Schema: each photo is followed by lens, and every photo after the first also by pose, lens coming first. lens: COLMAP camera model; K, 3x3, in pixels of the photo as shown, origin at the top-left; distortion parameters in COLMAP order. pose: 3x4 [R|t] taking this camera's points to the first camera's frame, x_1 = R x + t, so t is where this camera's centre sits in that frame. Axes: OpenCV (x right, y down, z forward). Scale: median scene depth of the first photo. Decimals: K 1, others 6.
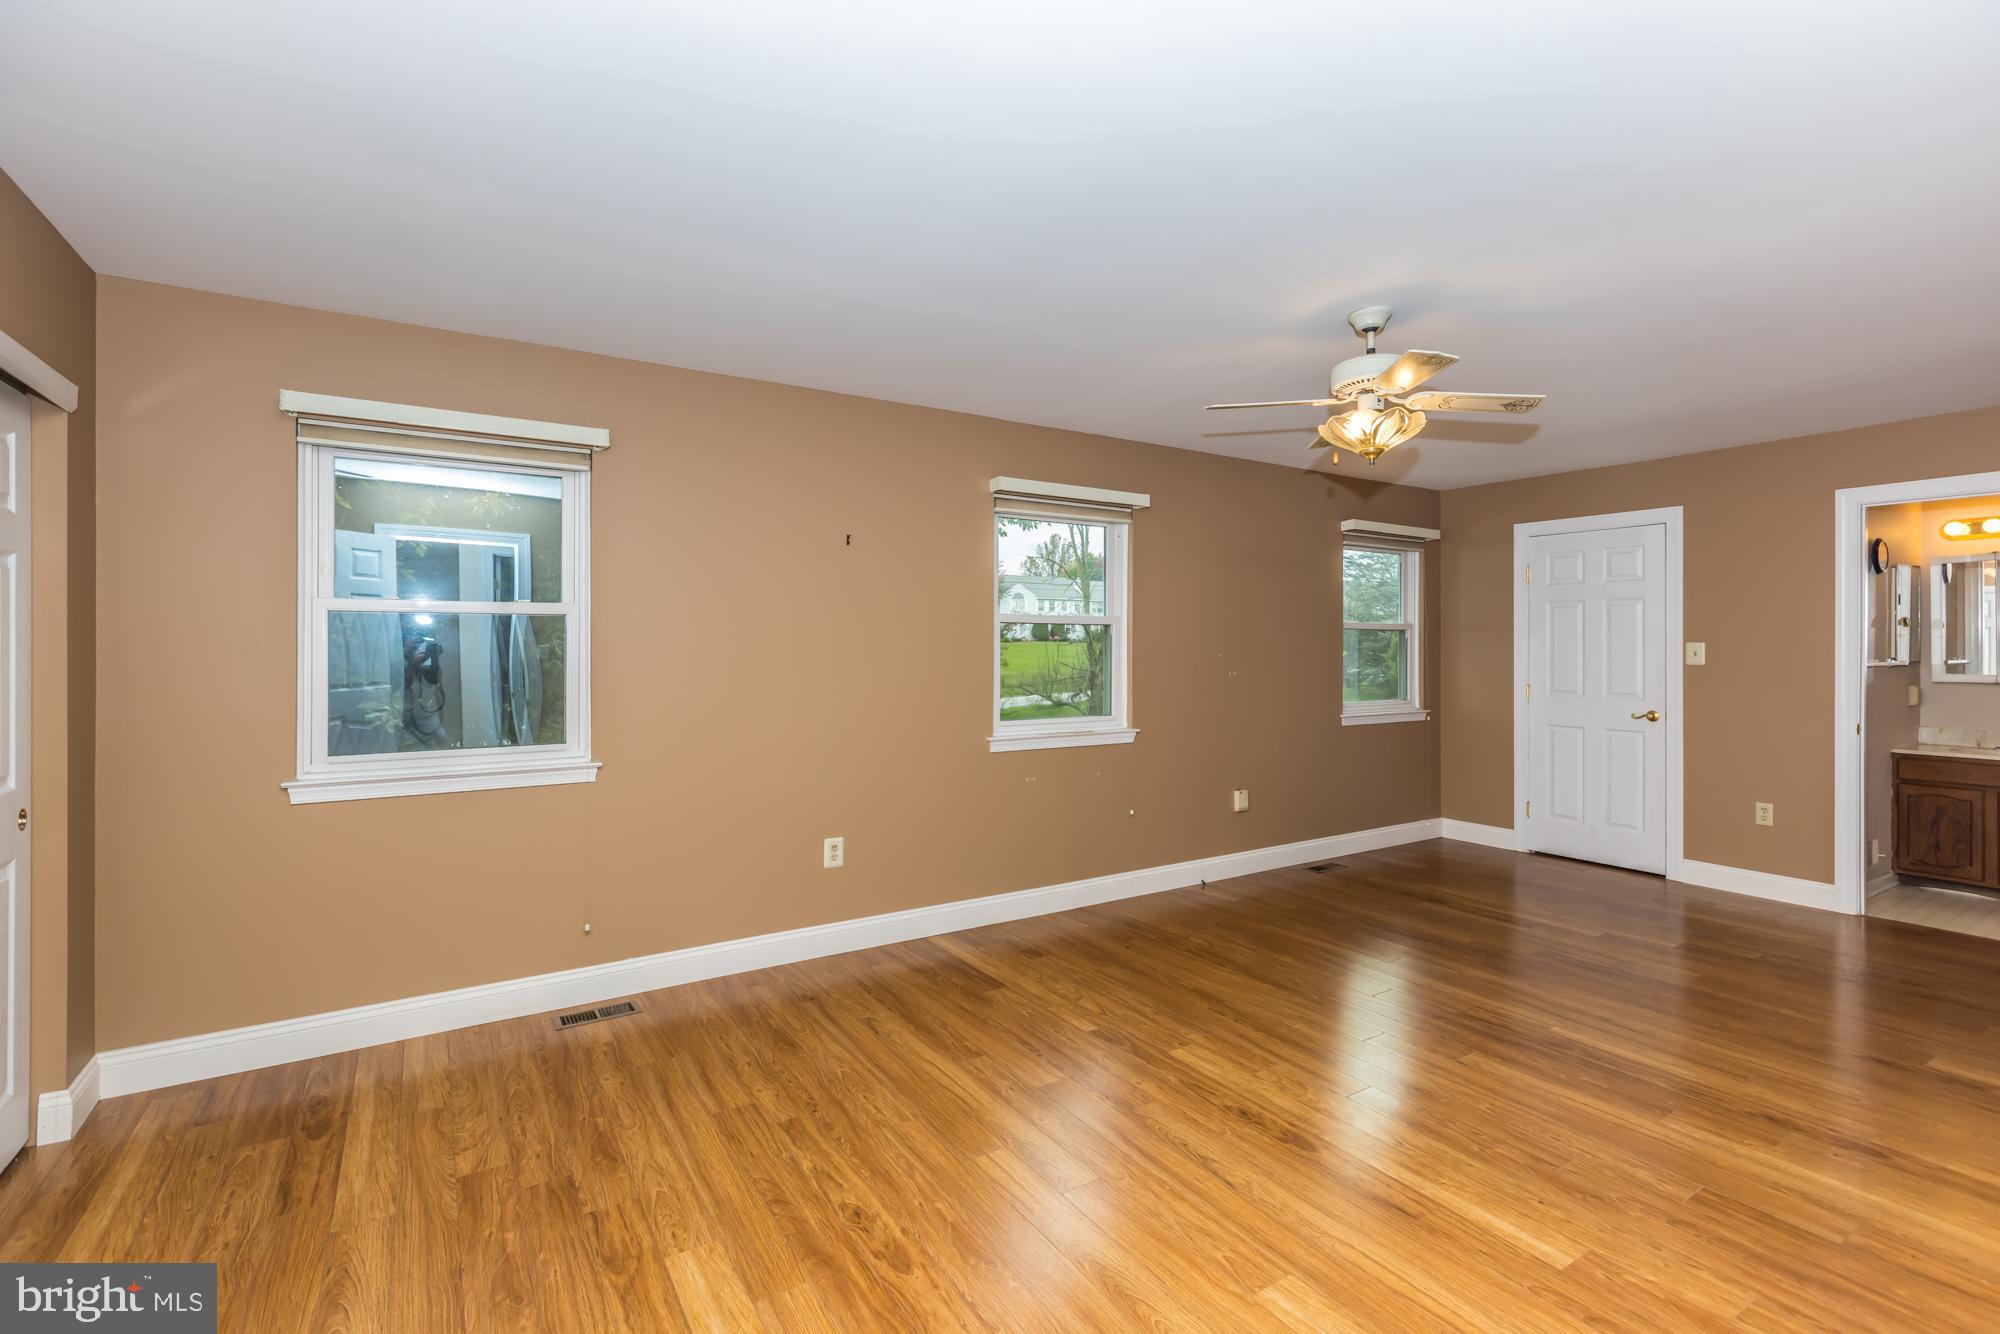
lens RADIAL K [[892.0, 0, 1020.5], [0, 892.0, 637.7], [0, 0, 1]] dist [-0.002502, -0.000502]
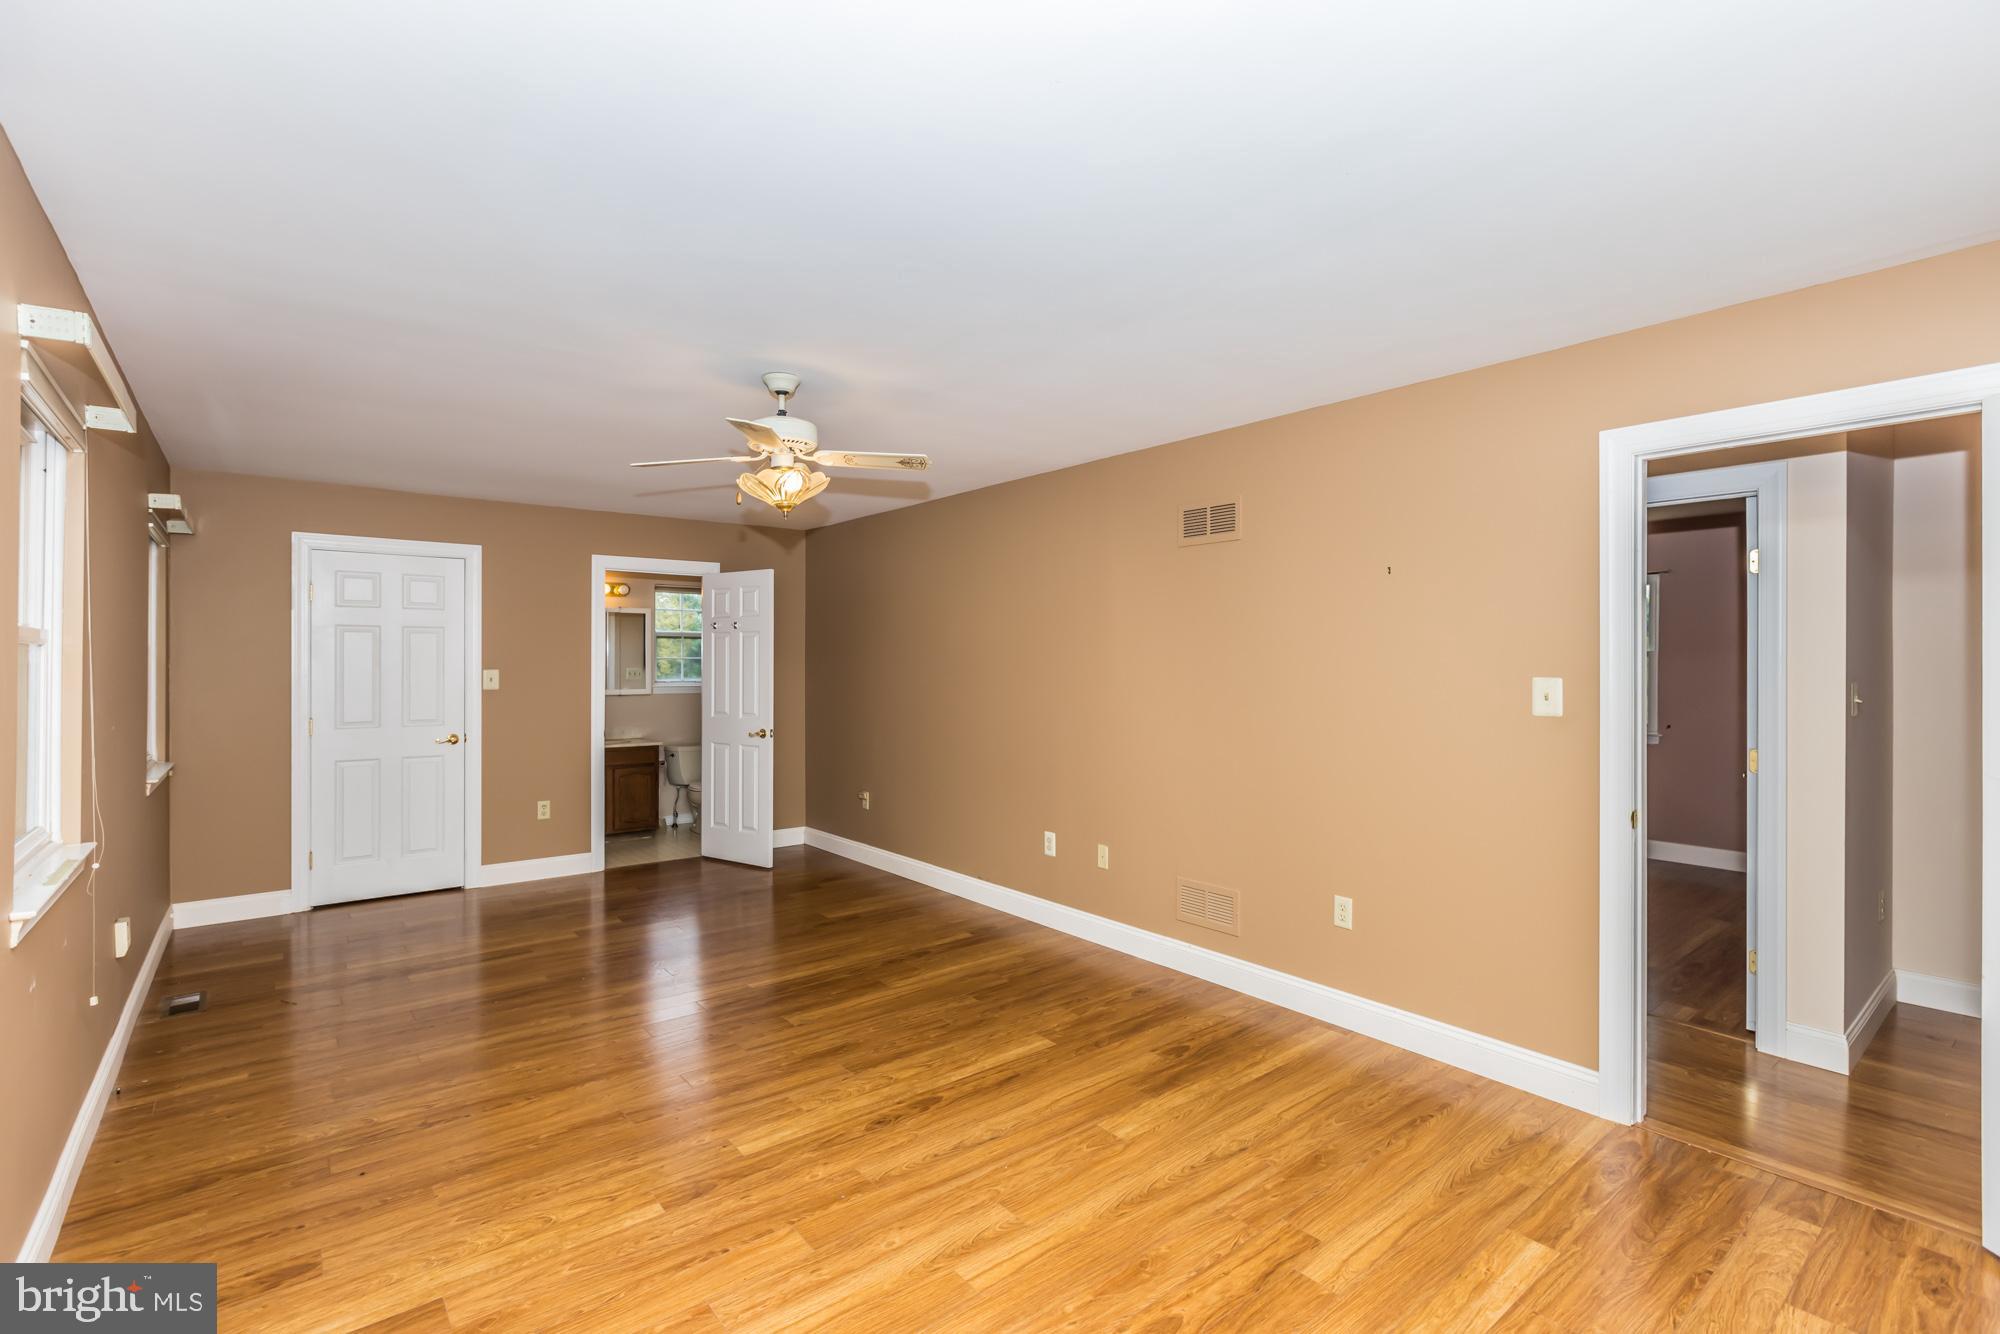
lens RADIAL K [[905.2, 0, 960.9], [0, 905.2, 661.6], [0, 0, 1]] dist [0.000415, -0.000006]
pose [[-0.075549, -0.000254, 0.997142, -0.605838], [-0.009422, 0.999956, -0.000459, -0.014373], [-0.997098, -0.009430, -0.075548, 0.714253]]
